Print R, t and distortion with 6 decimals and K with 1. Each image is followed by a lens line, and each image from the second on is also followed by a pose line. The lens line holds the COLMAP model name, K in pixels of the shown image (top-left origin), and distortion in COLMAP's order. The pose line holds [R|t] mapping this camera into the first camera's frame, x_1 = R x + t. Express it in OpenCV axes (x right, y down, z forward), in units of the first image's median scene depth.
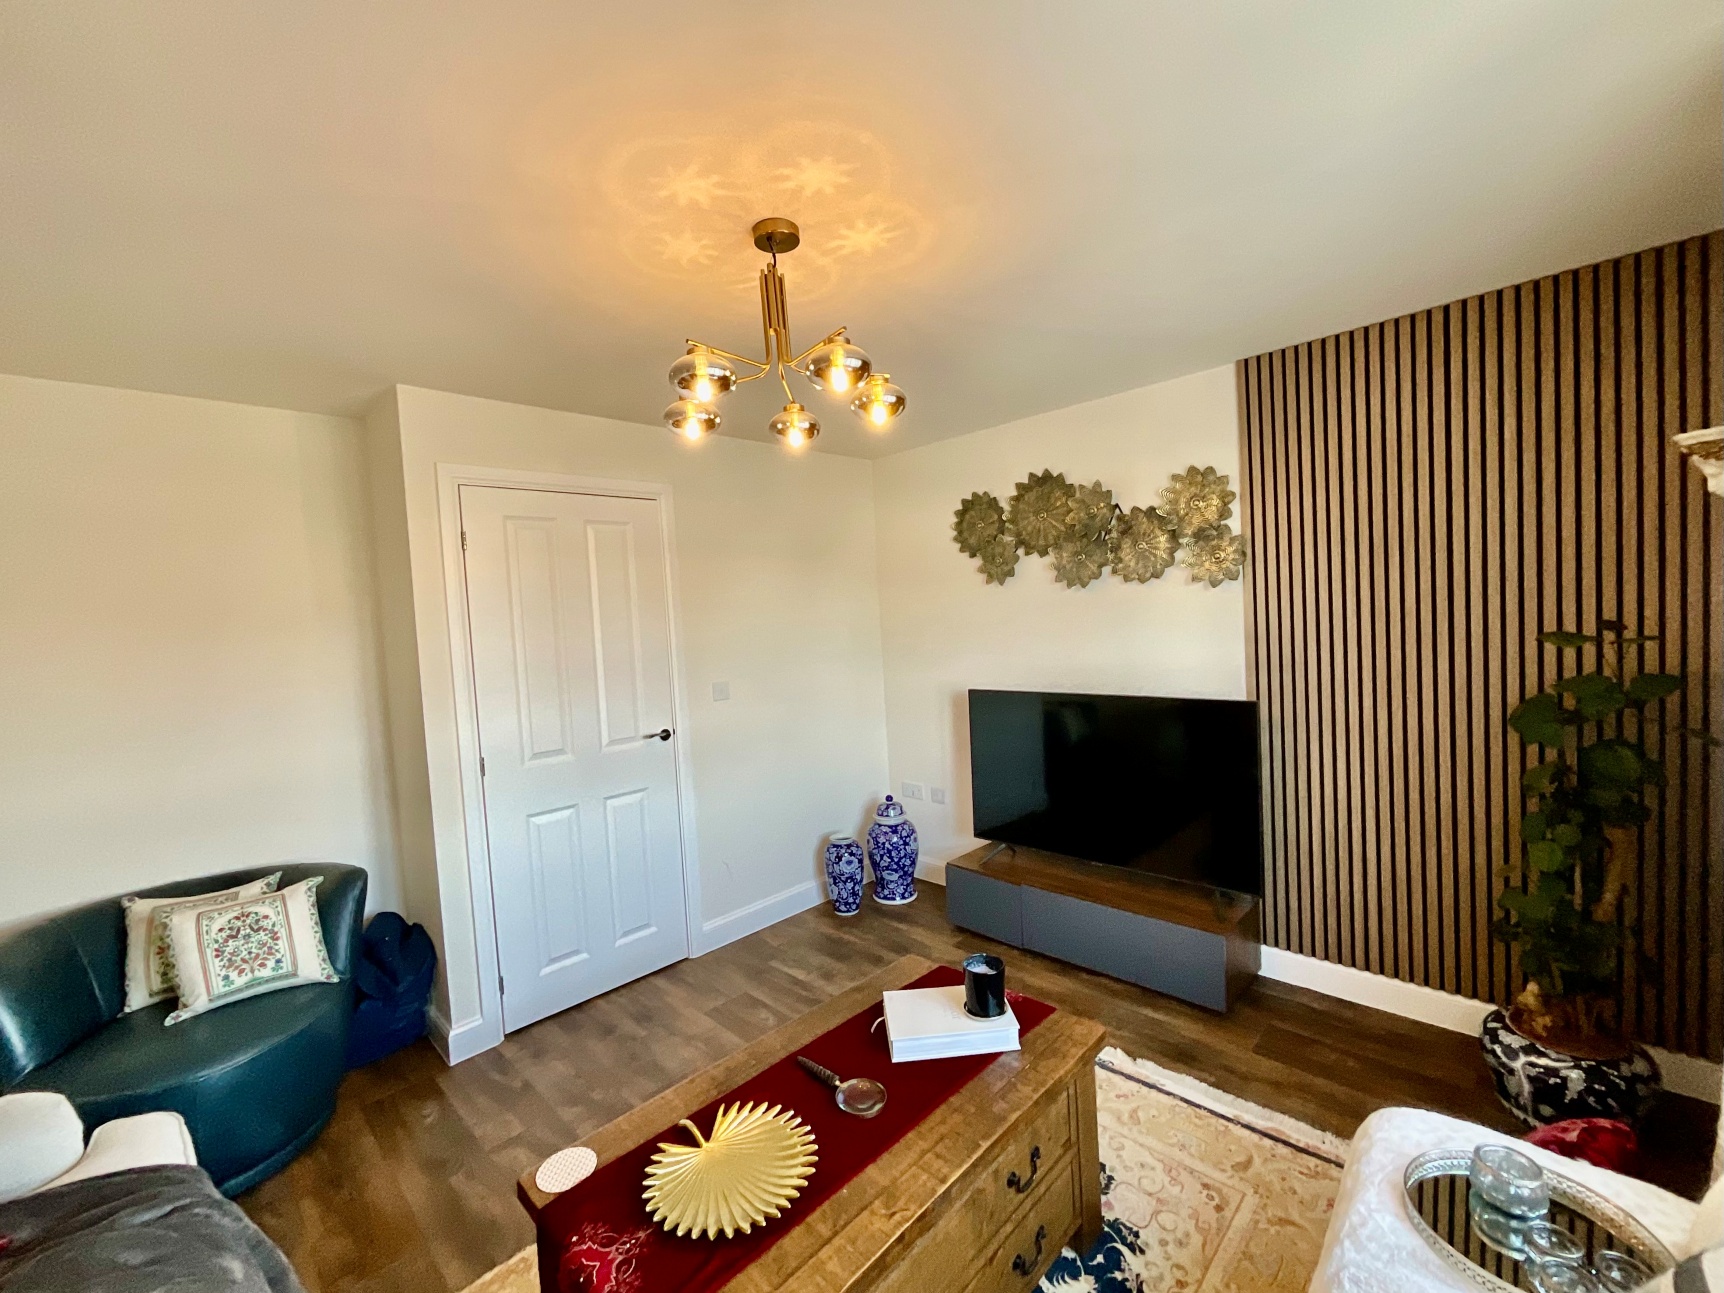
lens RADIAL K [[705.9, 0, 862.0], [0, 705.9, 646.5], [0, 0, 1]] dist [-0.000254, 0.000091]
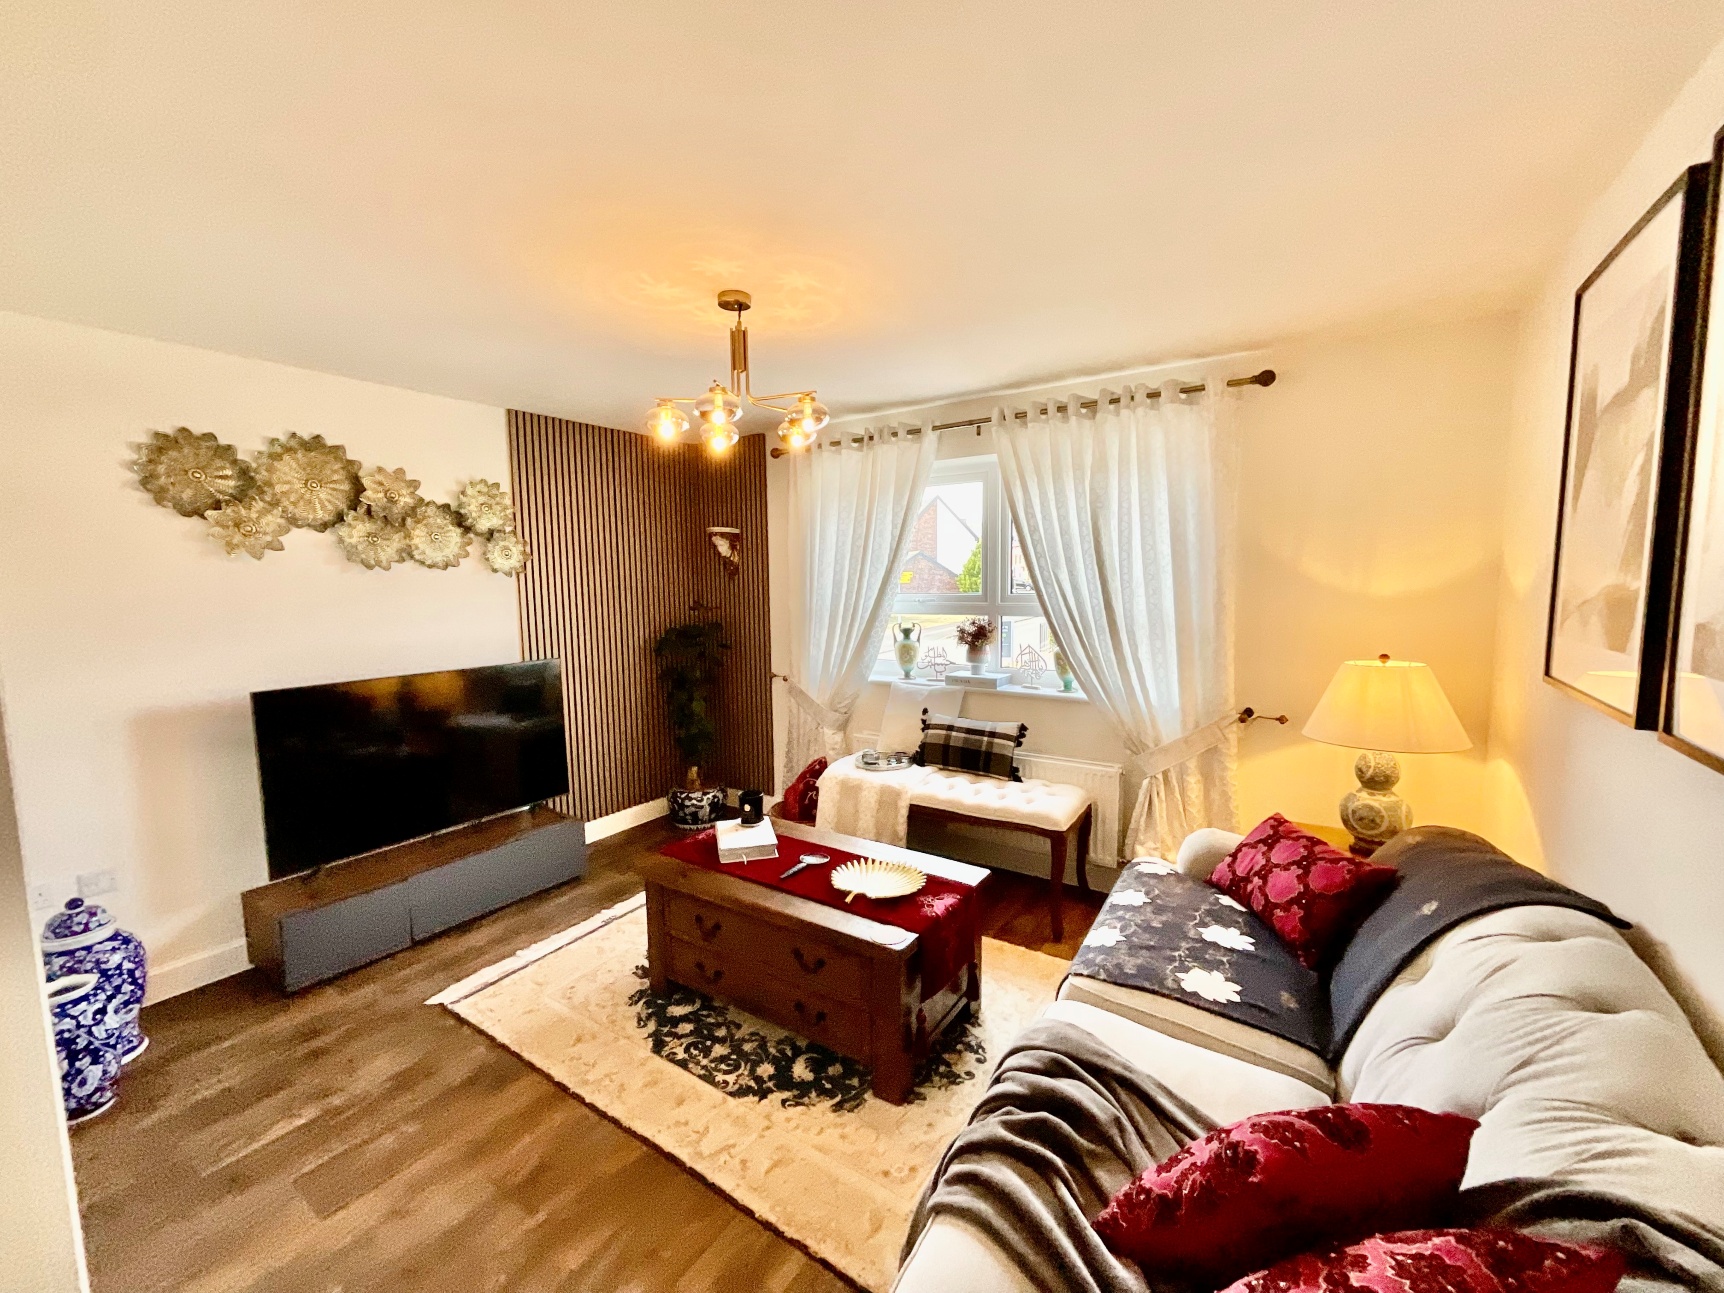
lens RADIAL K [[700.0, 0, 860.7], [0, 700.0, 647.0], [0, 0, 1]] dist [-0.008285, 0.003918]
pose [[-0.182575, -0.037552, 0.982475, -0.890223], [0.069847, 0.996250, 0.051058, 0.023552], [-0.980708, 0.077944, -0.179267, 0.608649]]
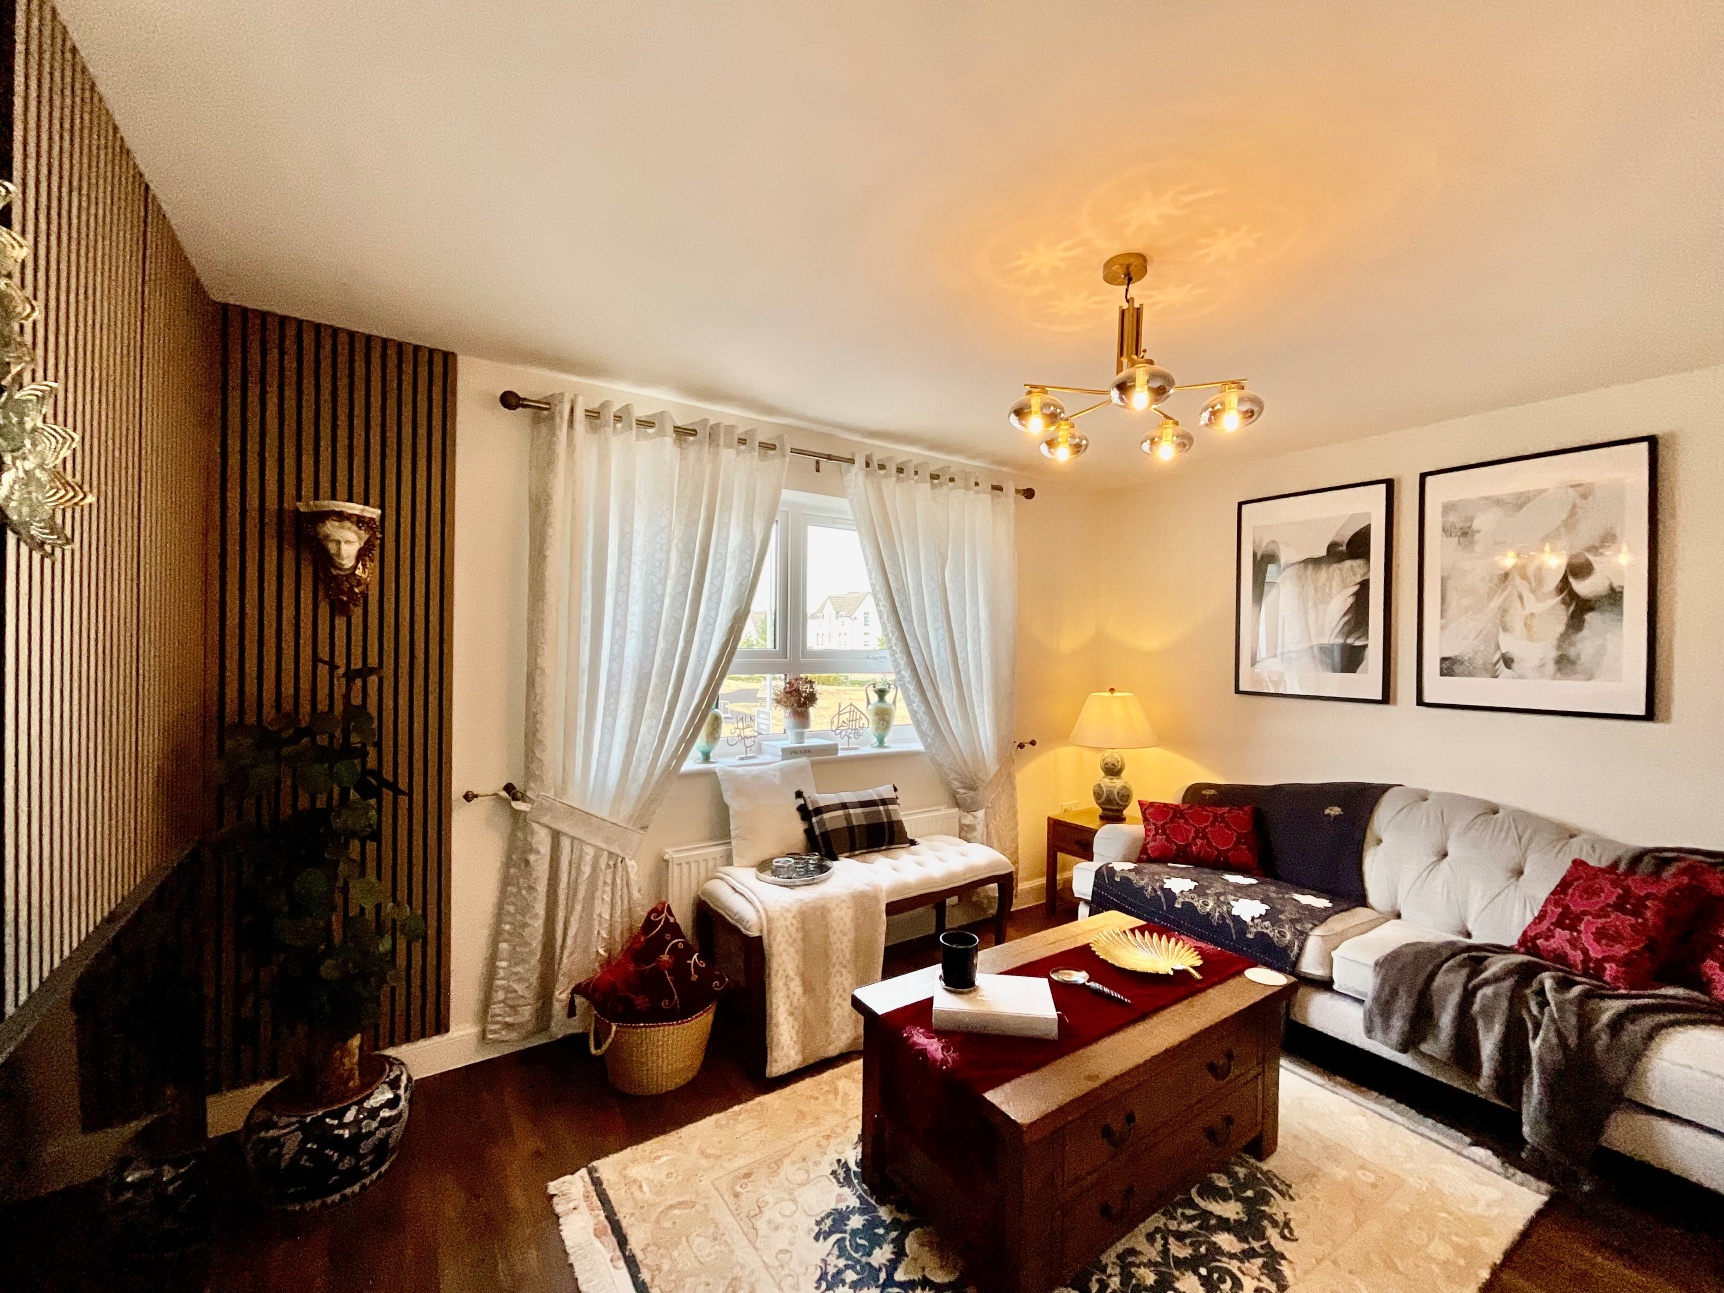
lens RADIAL K [[695.2, 0, 862.2], [0, 695.2, 650.5], [0, 0, 1]] dist [-0.001953, -0.000154]
pose [[-0.977837, 0.046239, 0.204200, 0.050919], [0.054806, 0.997830, 0.036498, -0.027873], [-0.202069, 0.046880, -0.978249, 1.247270]]
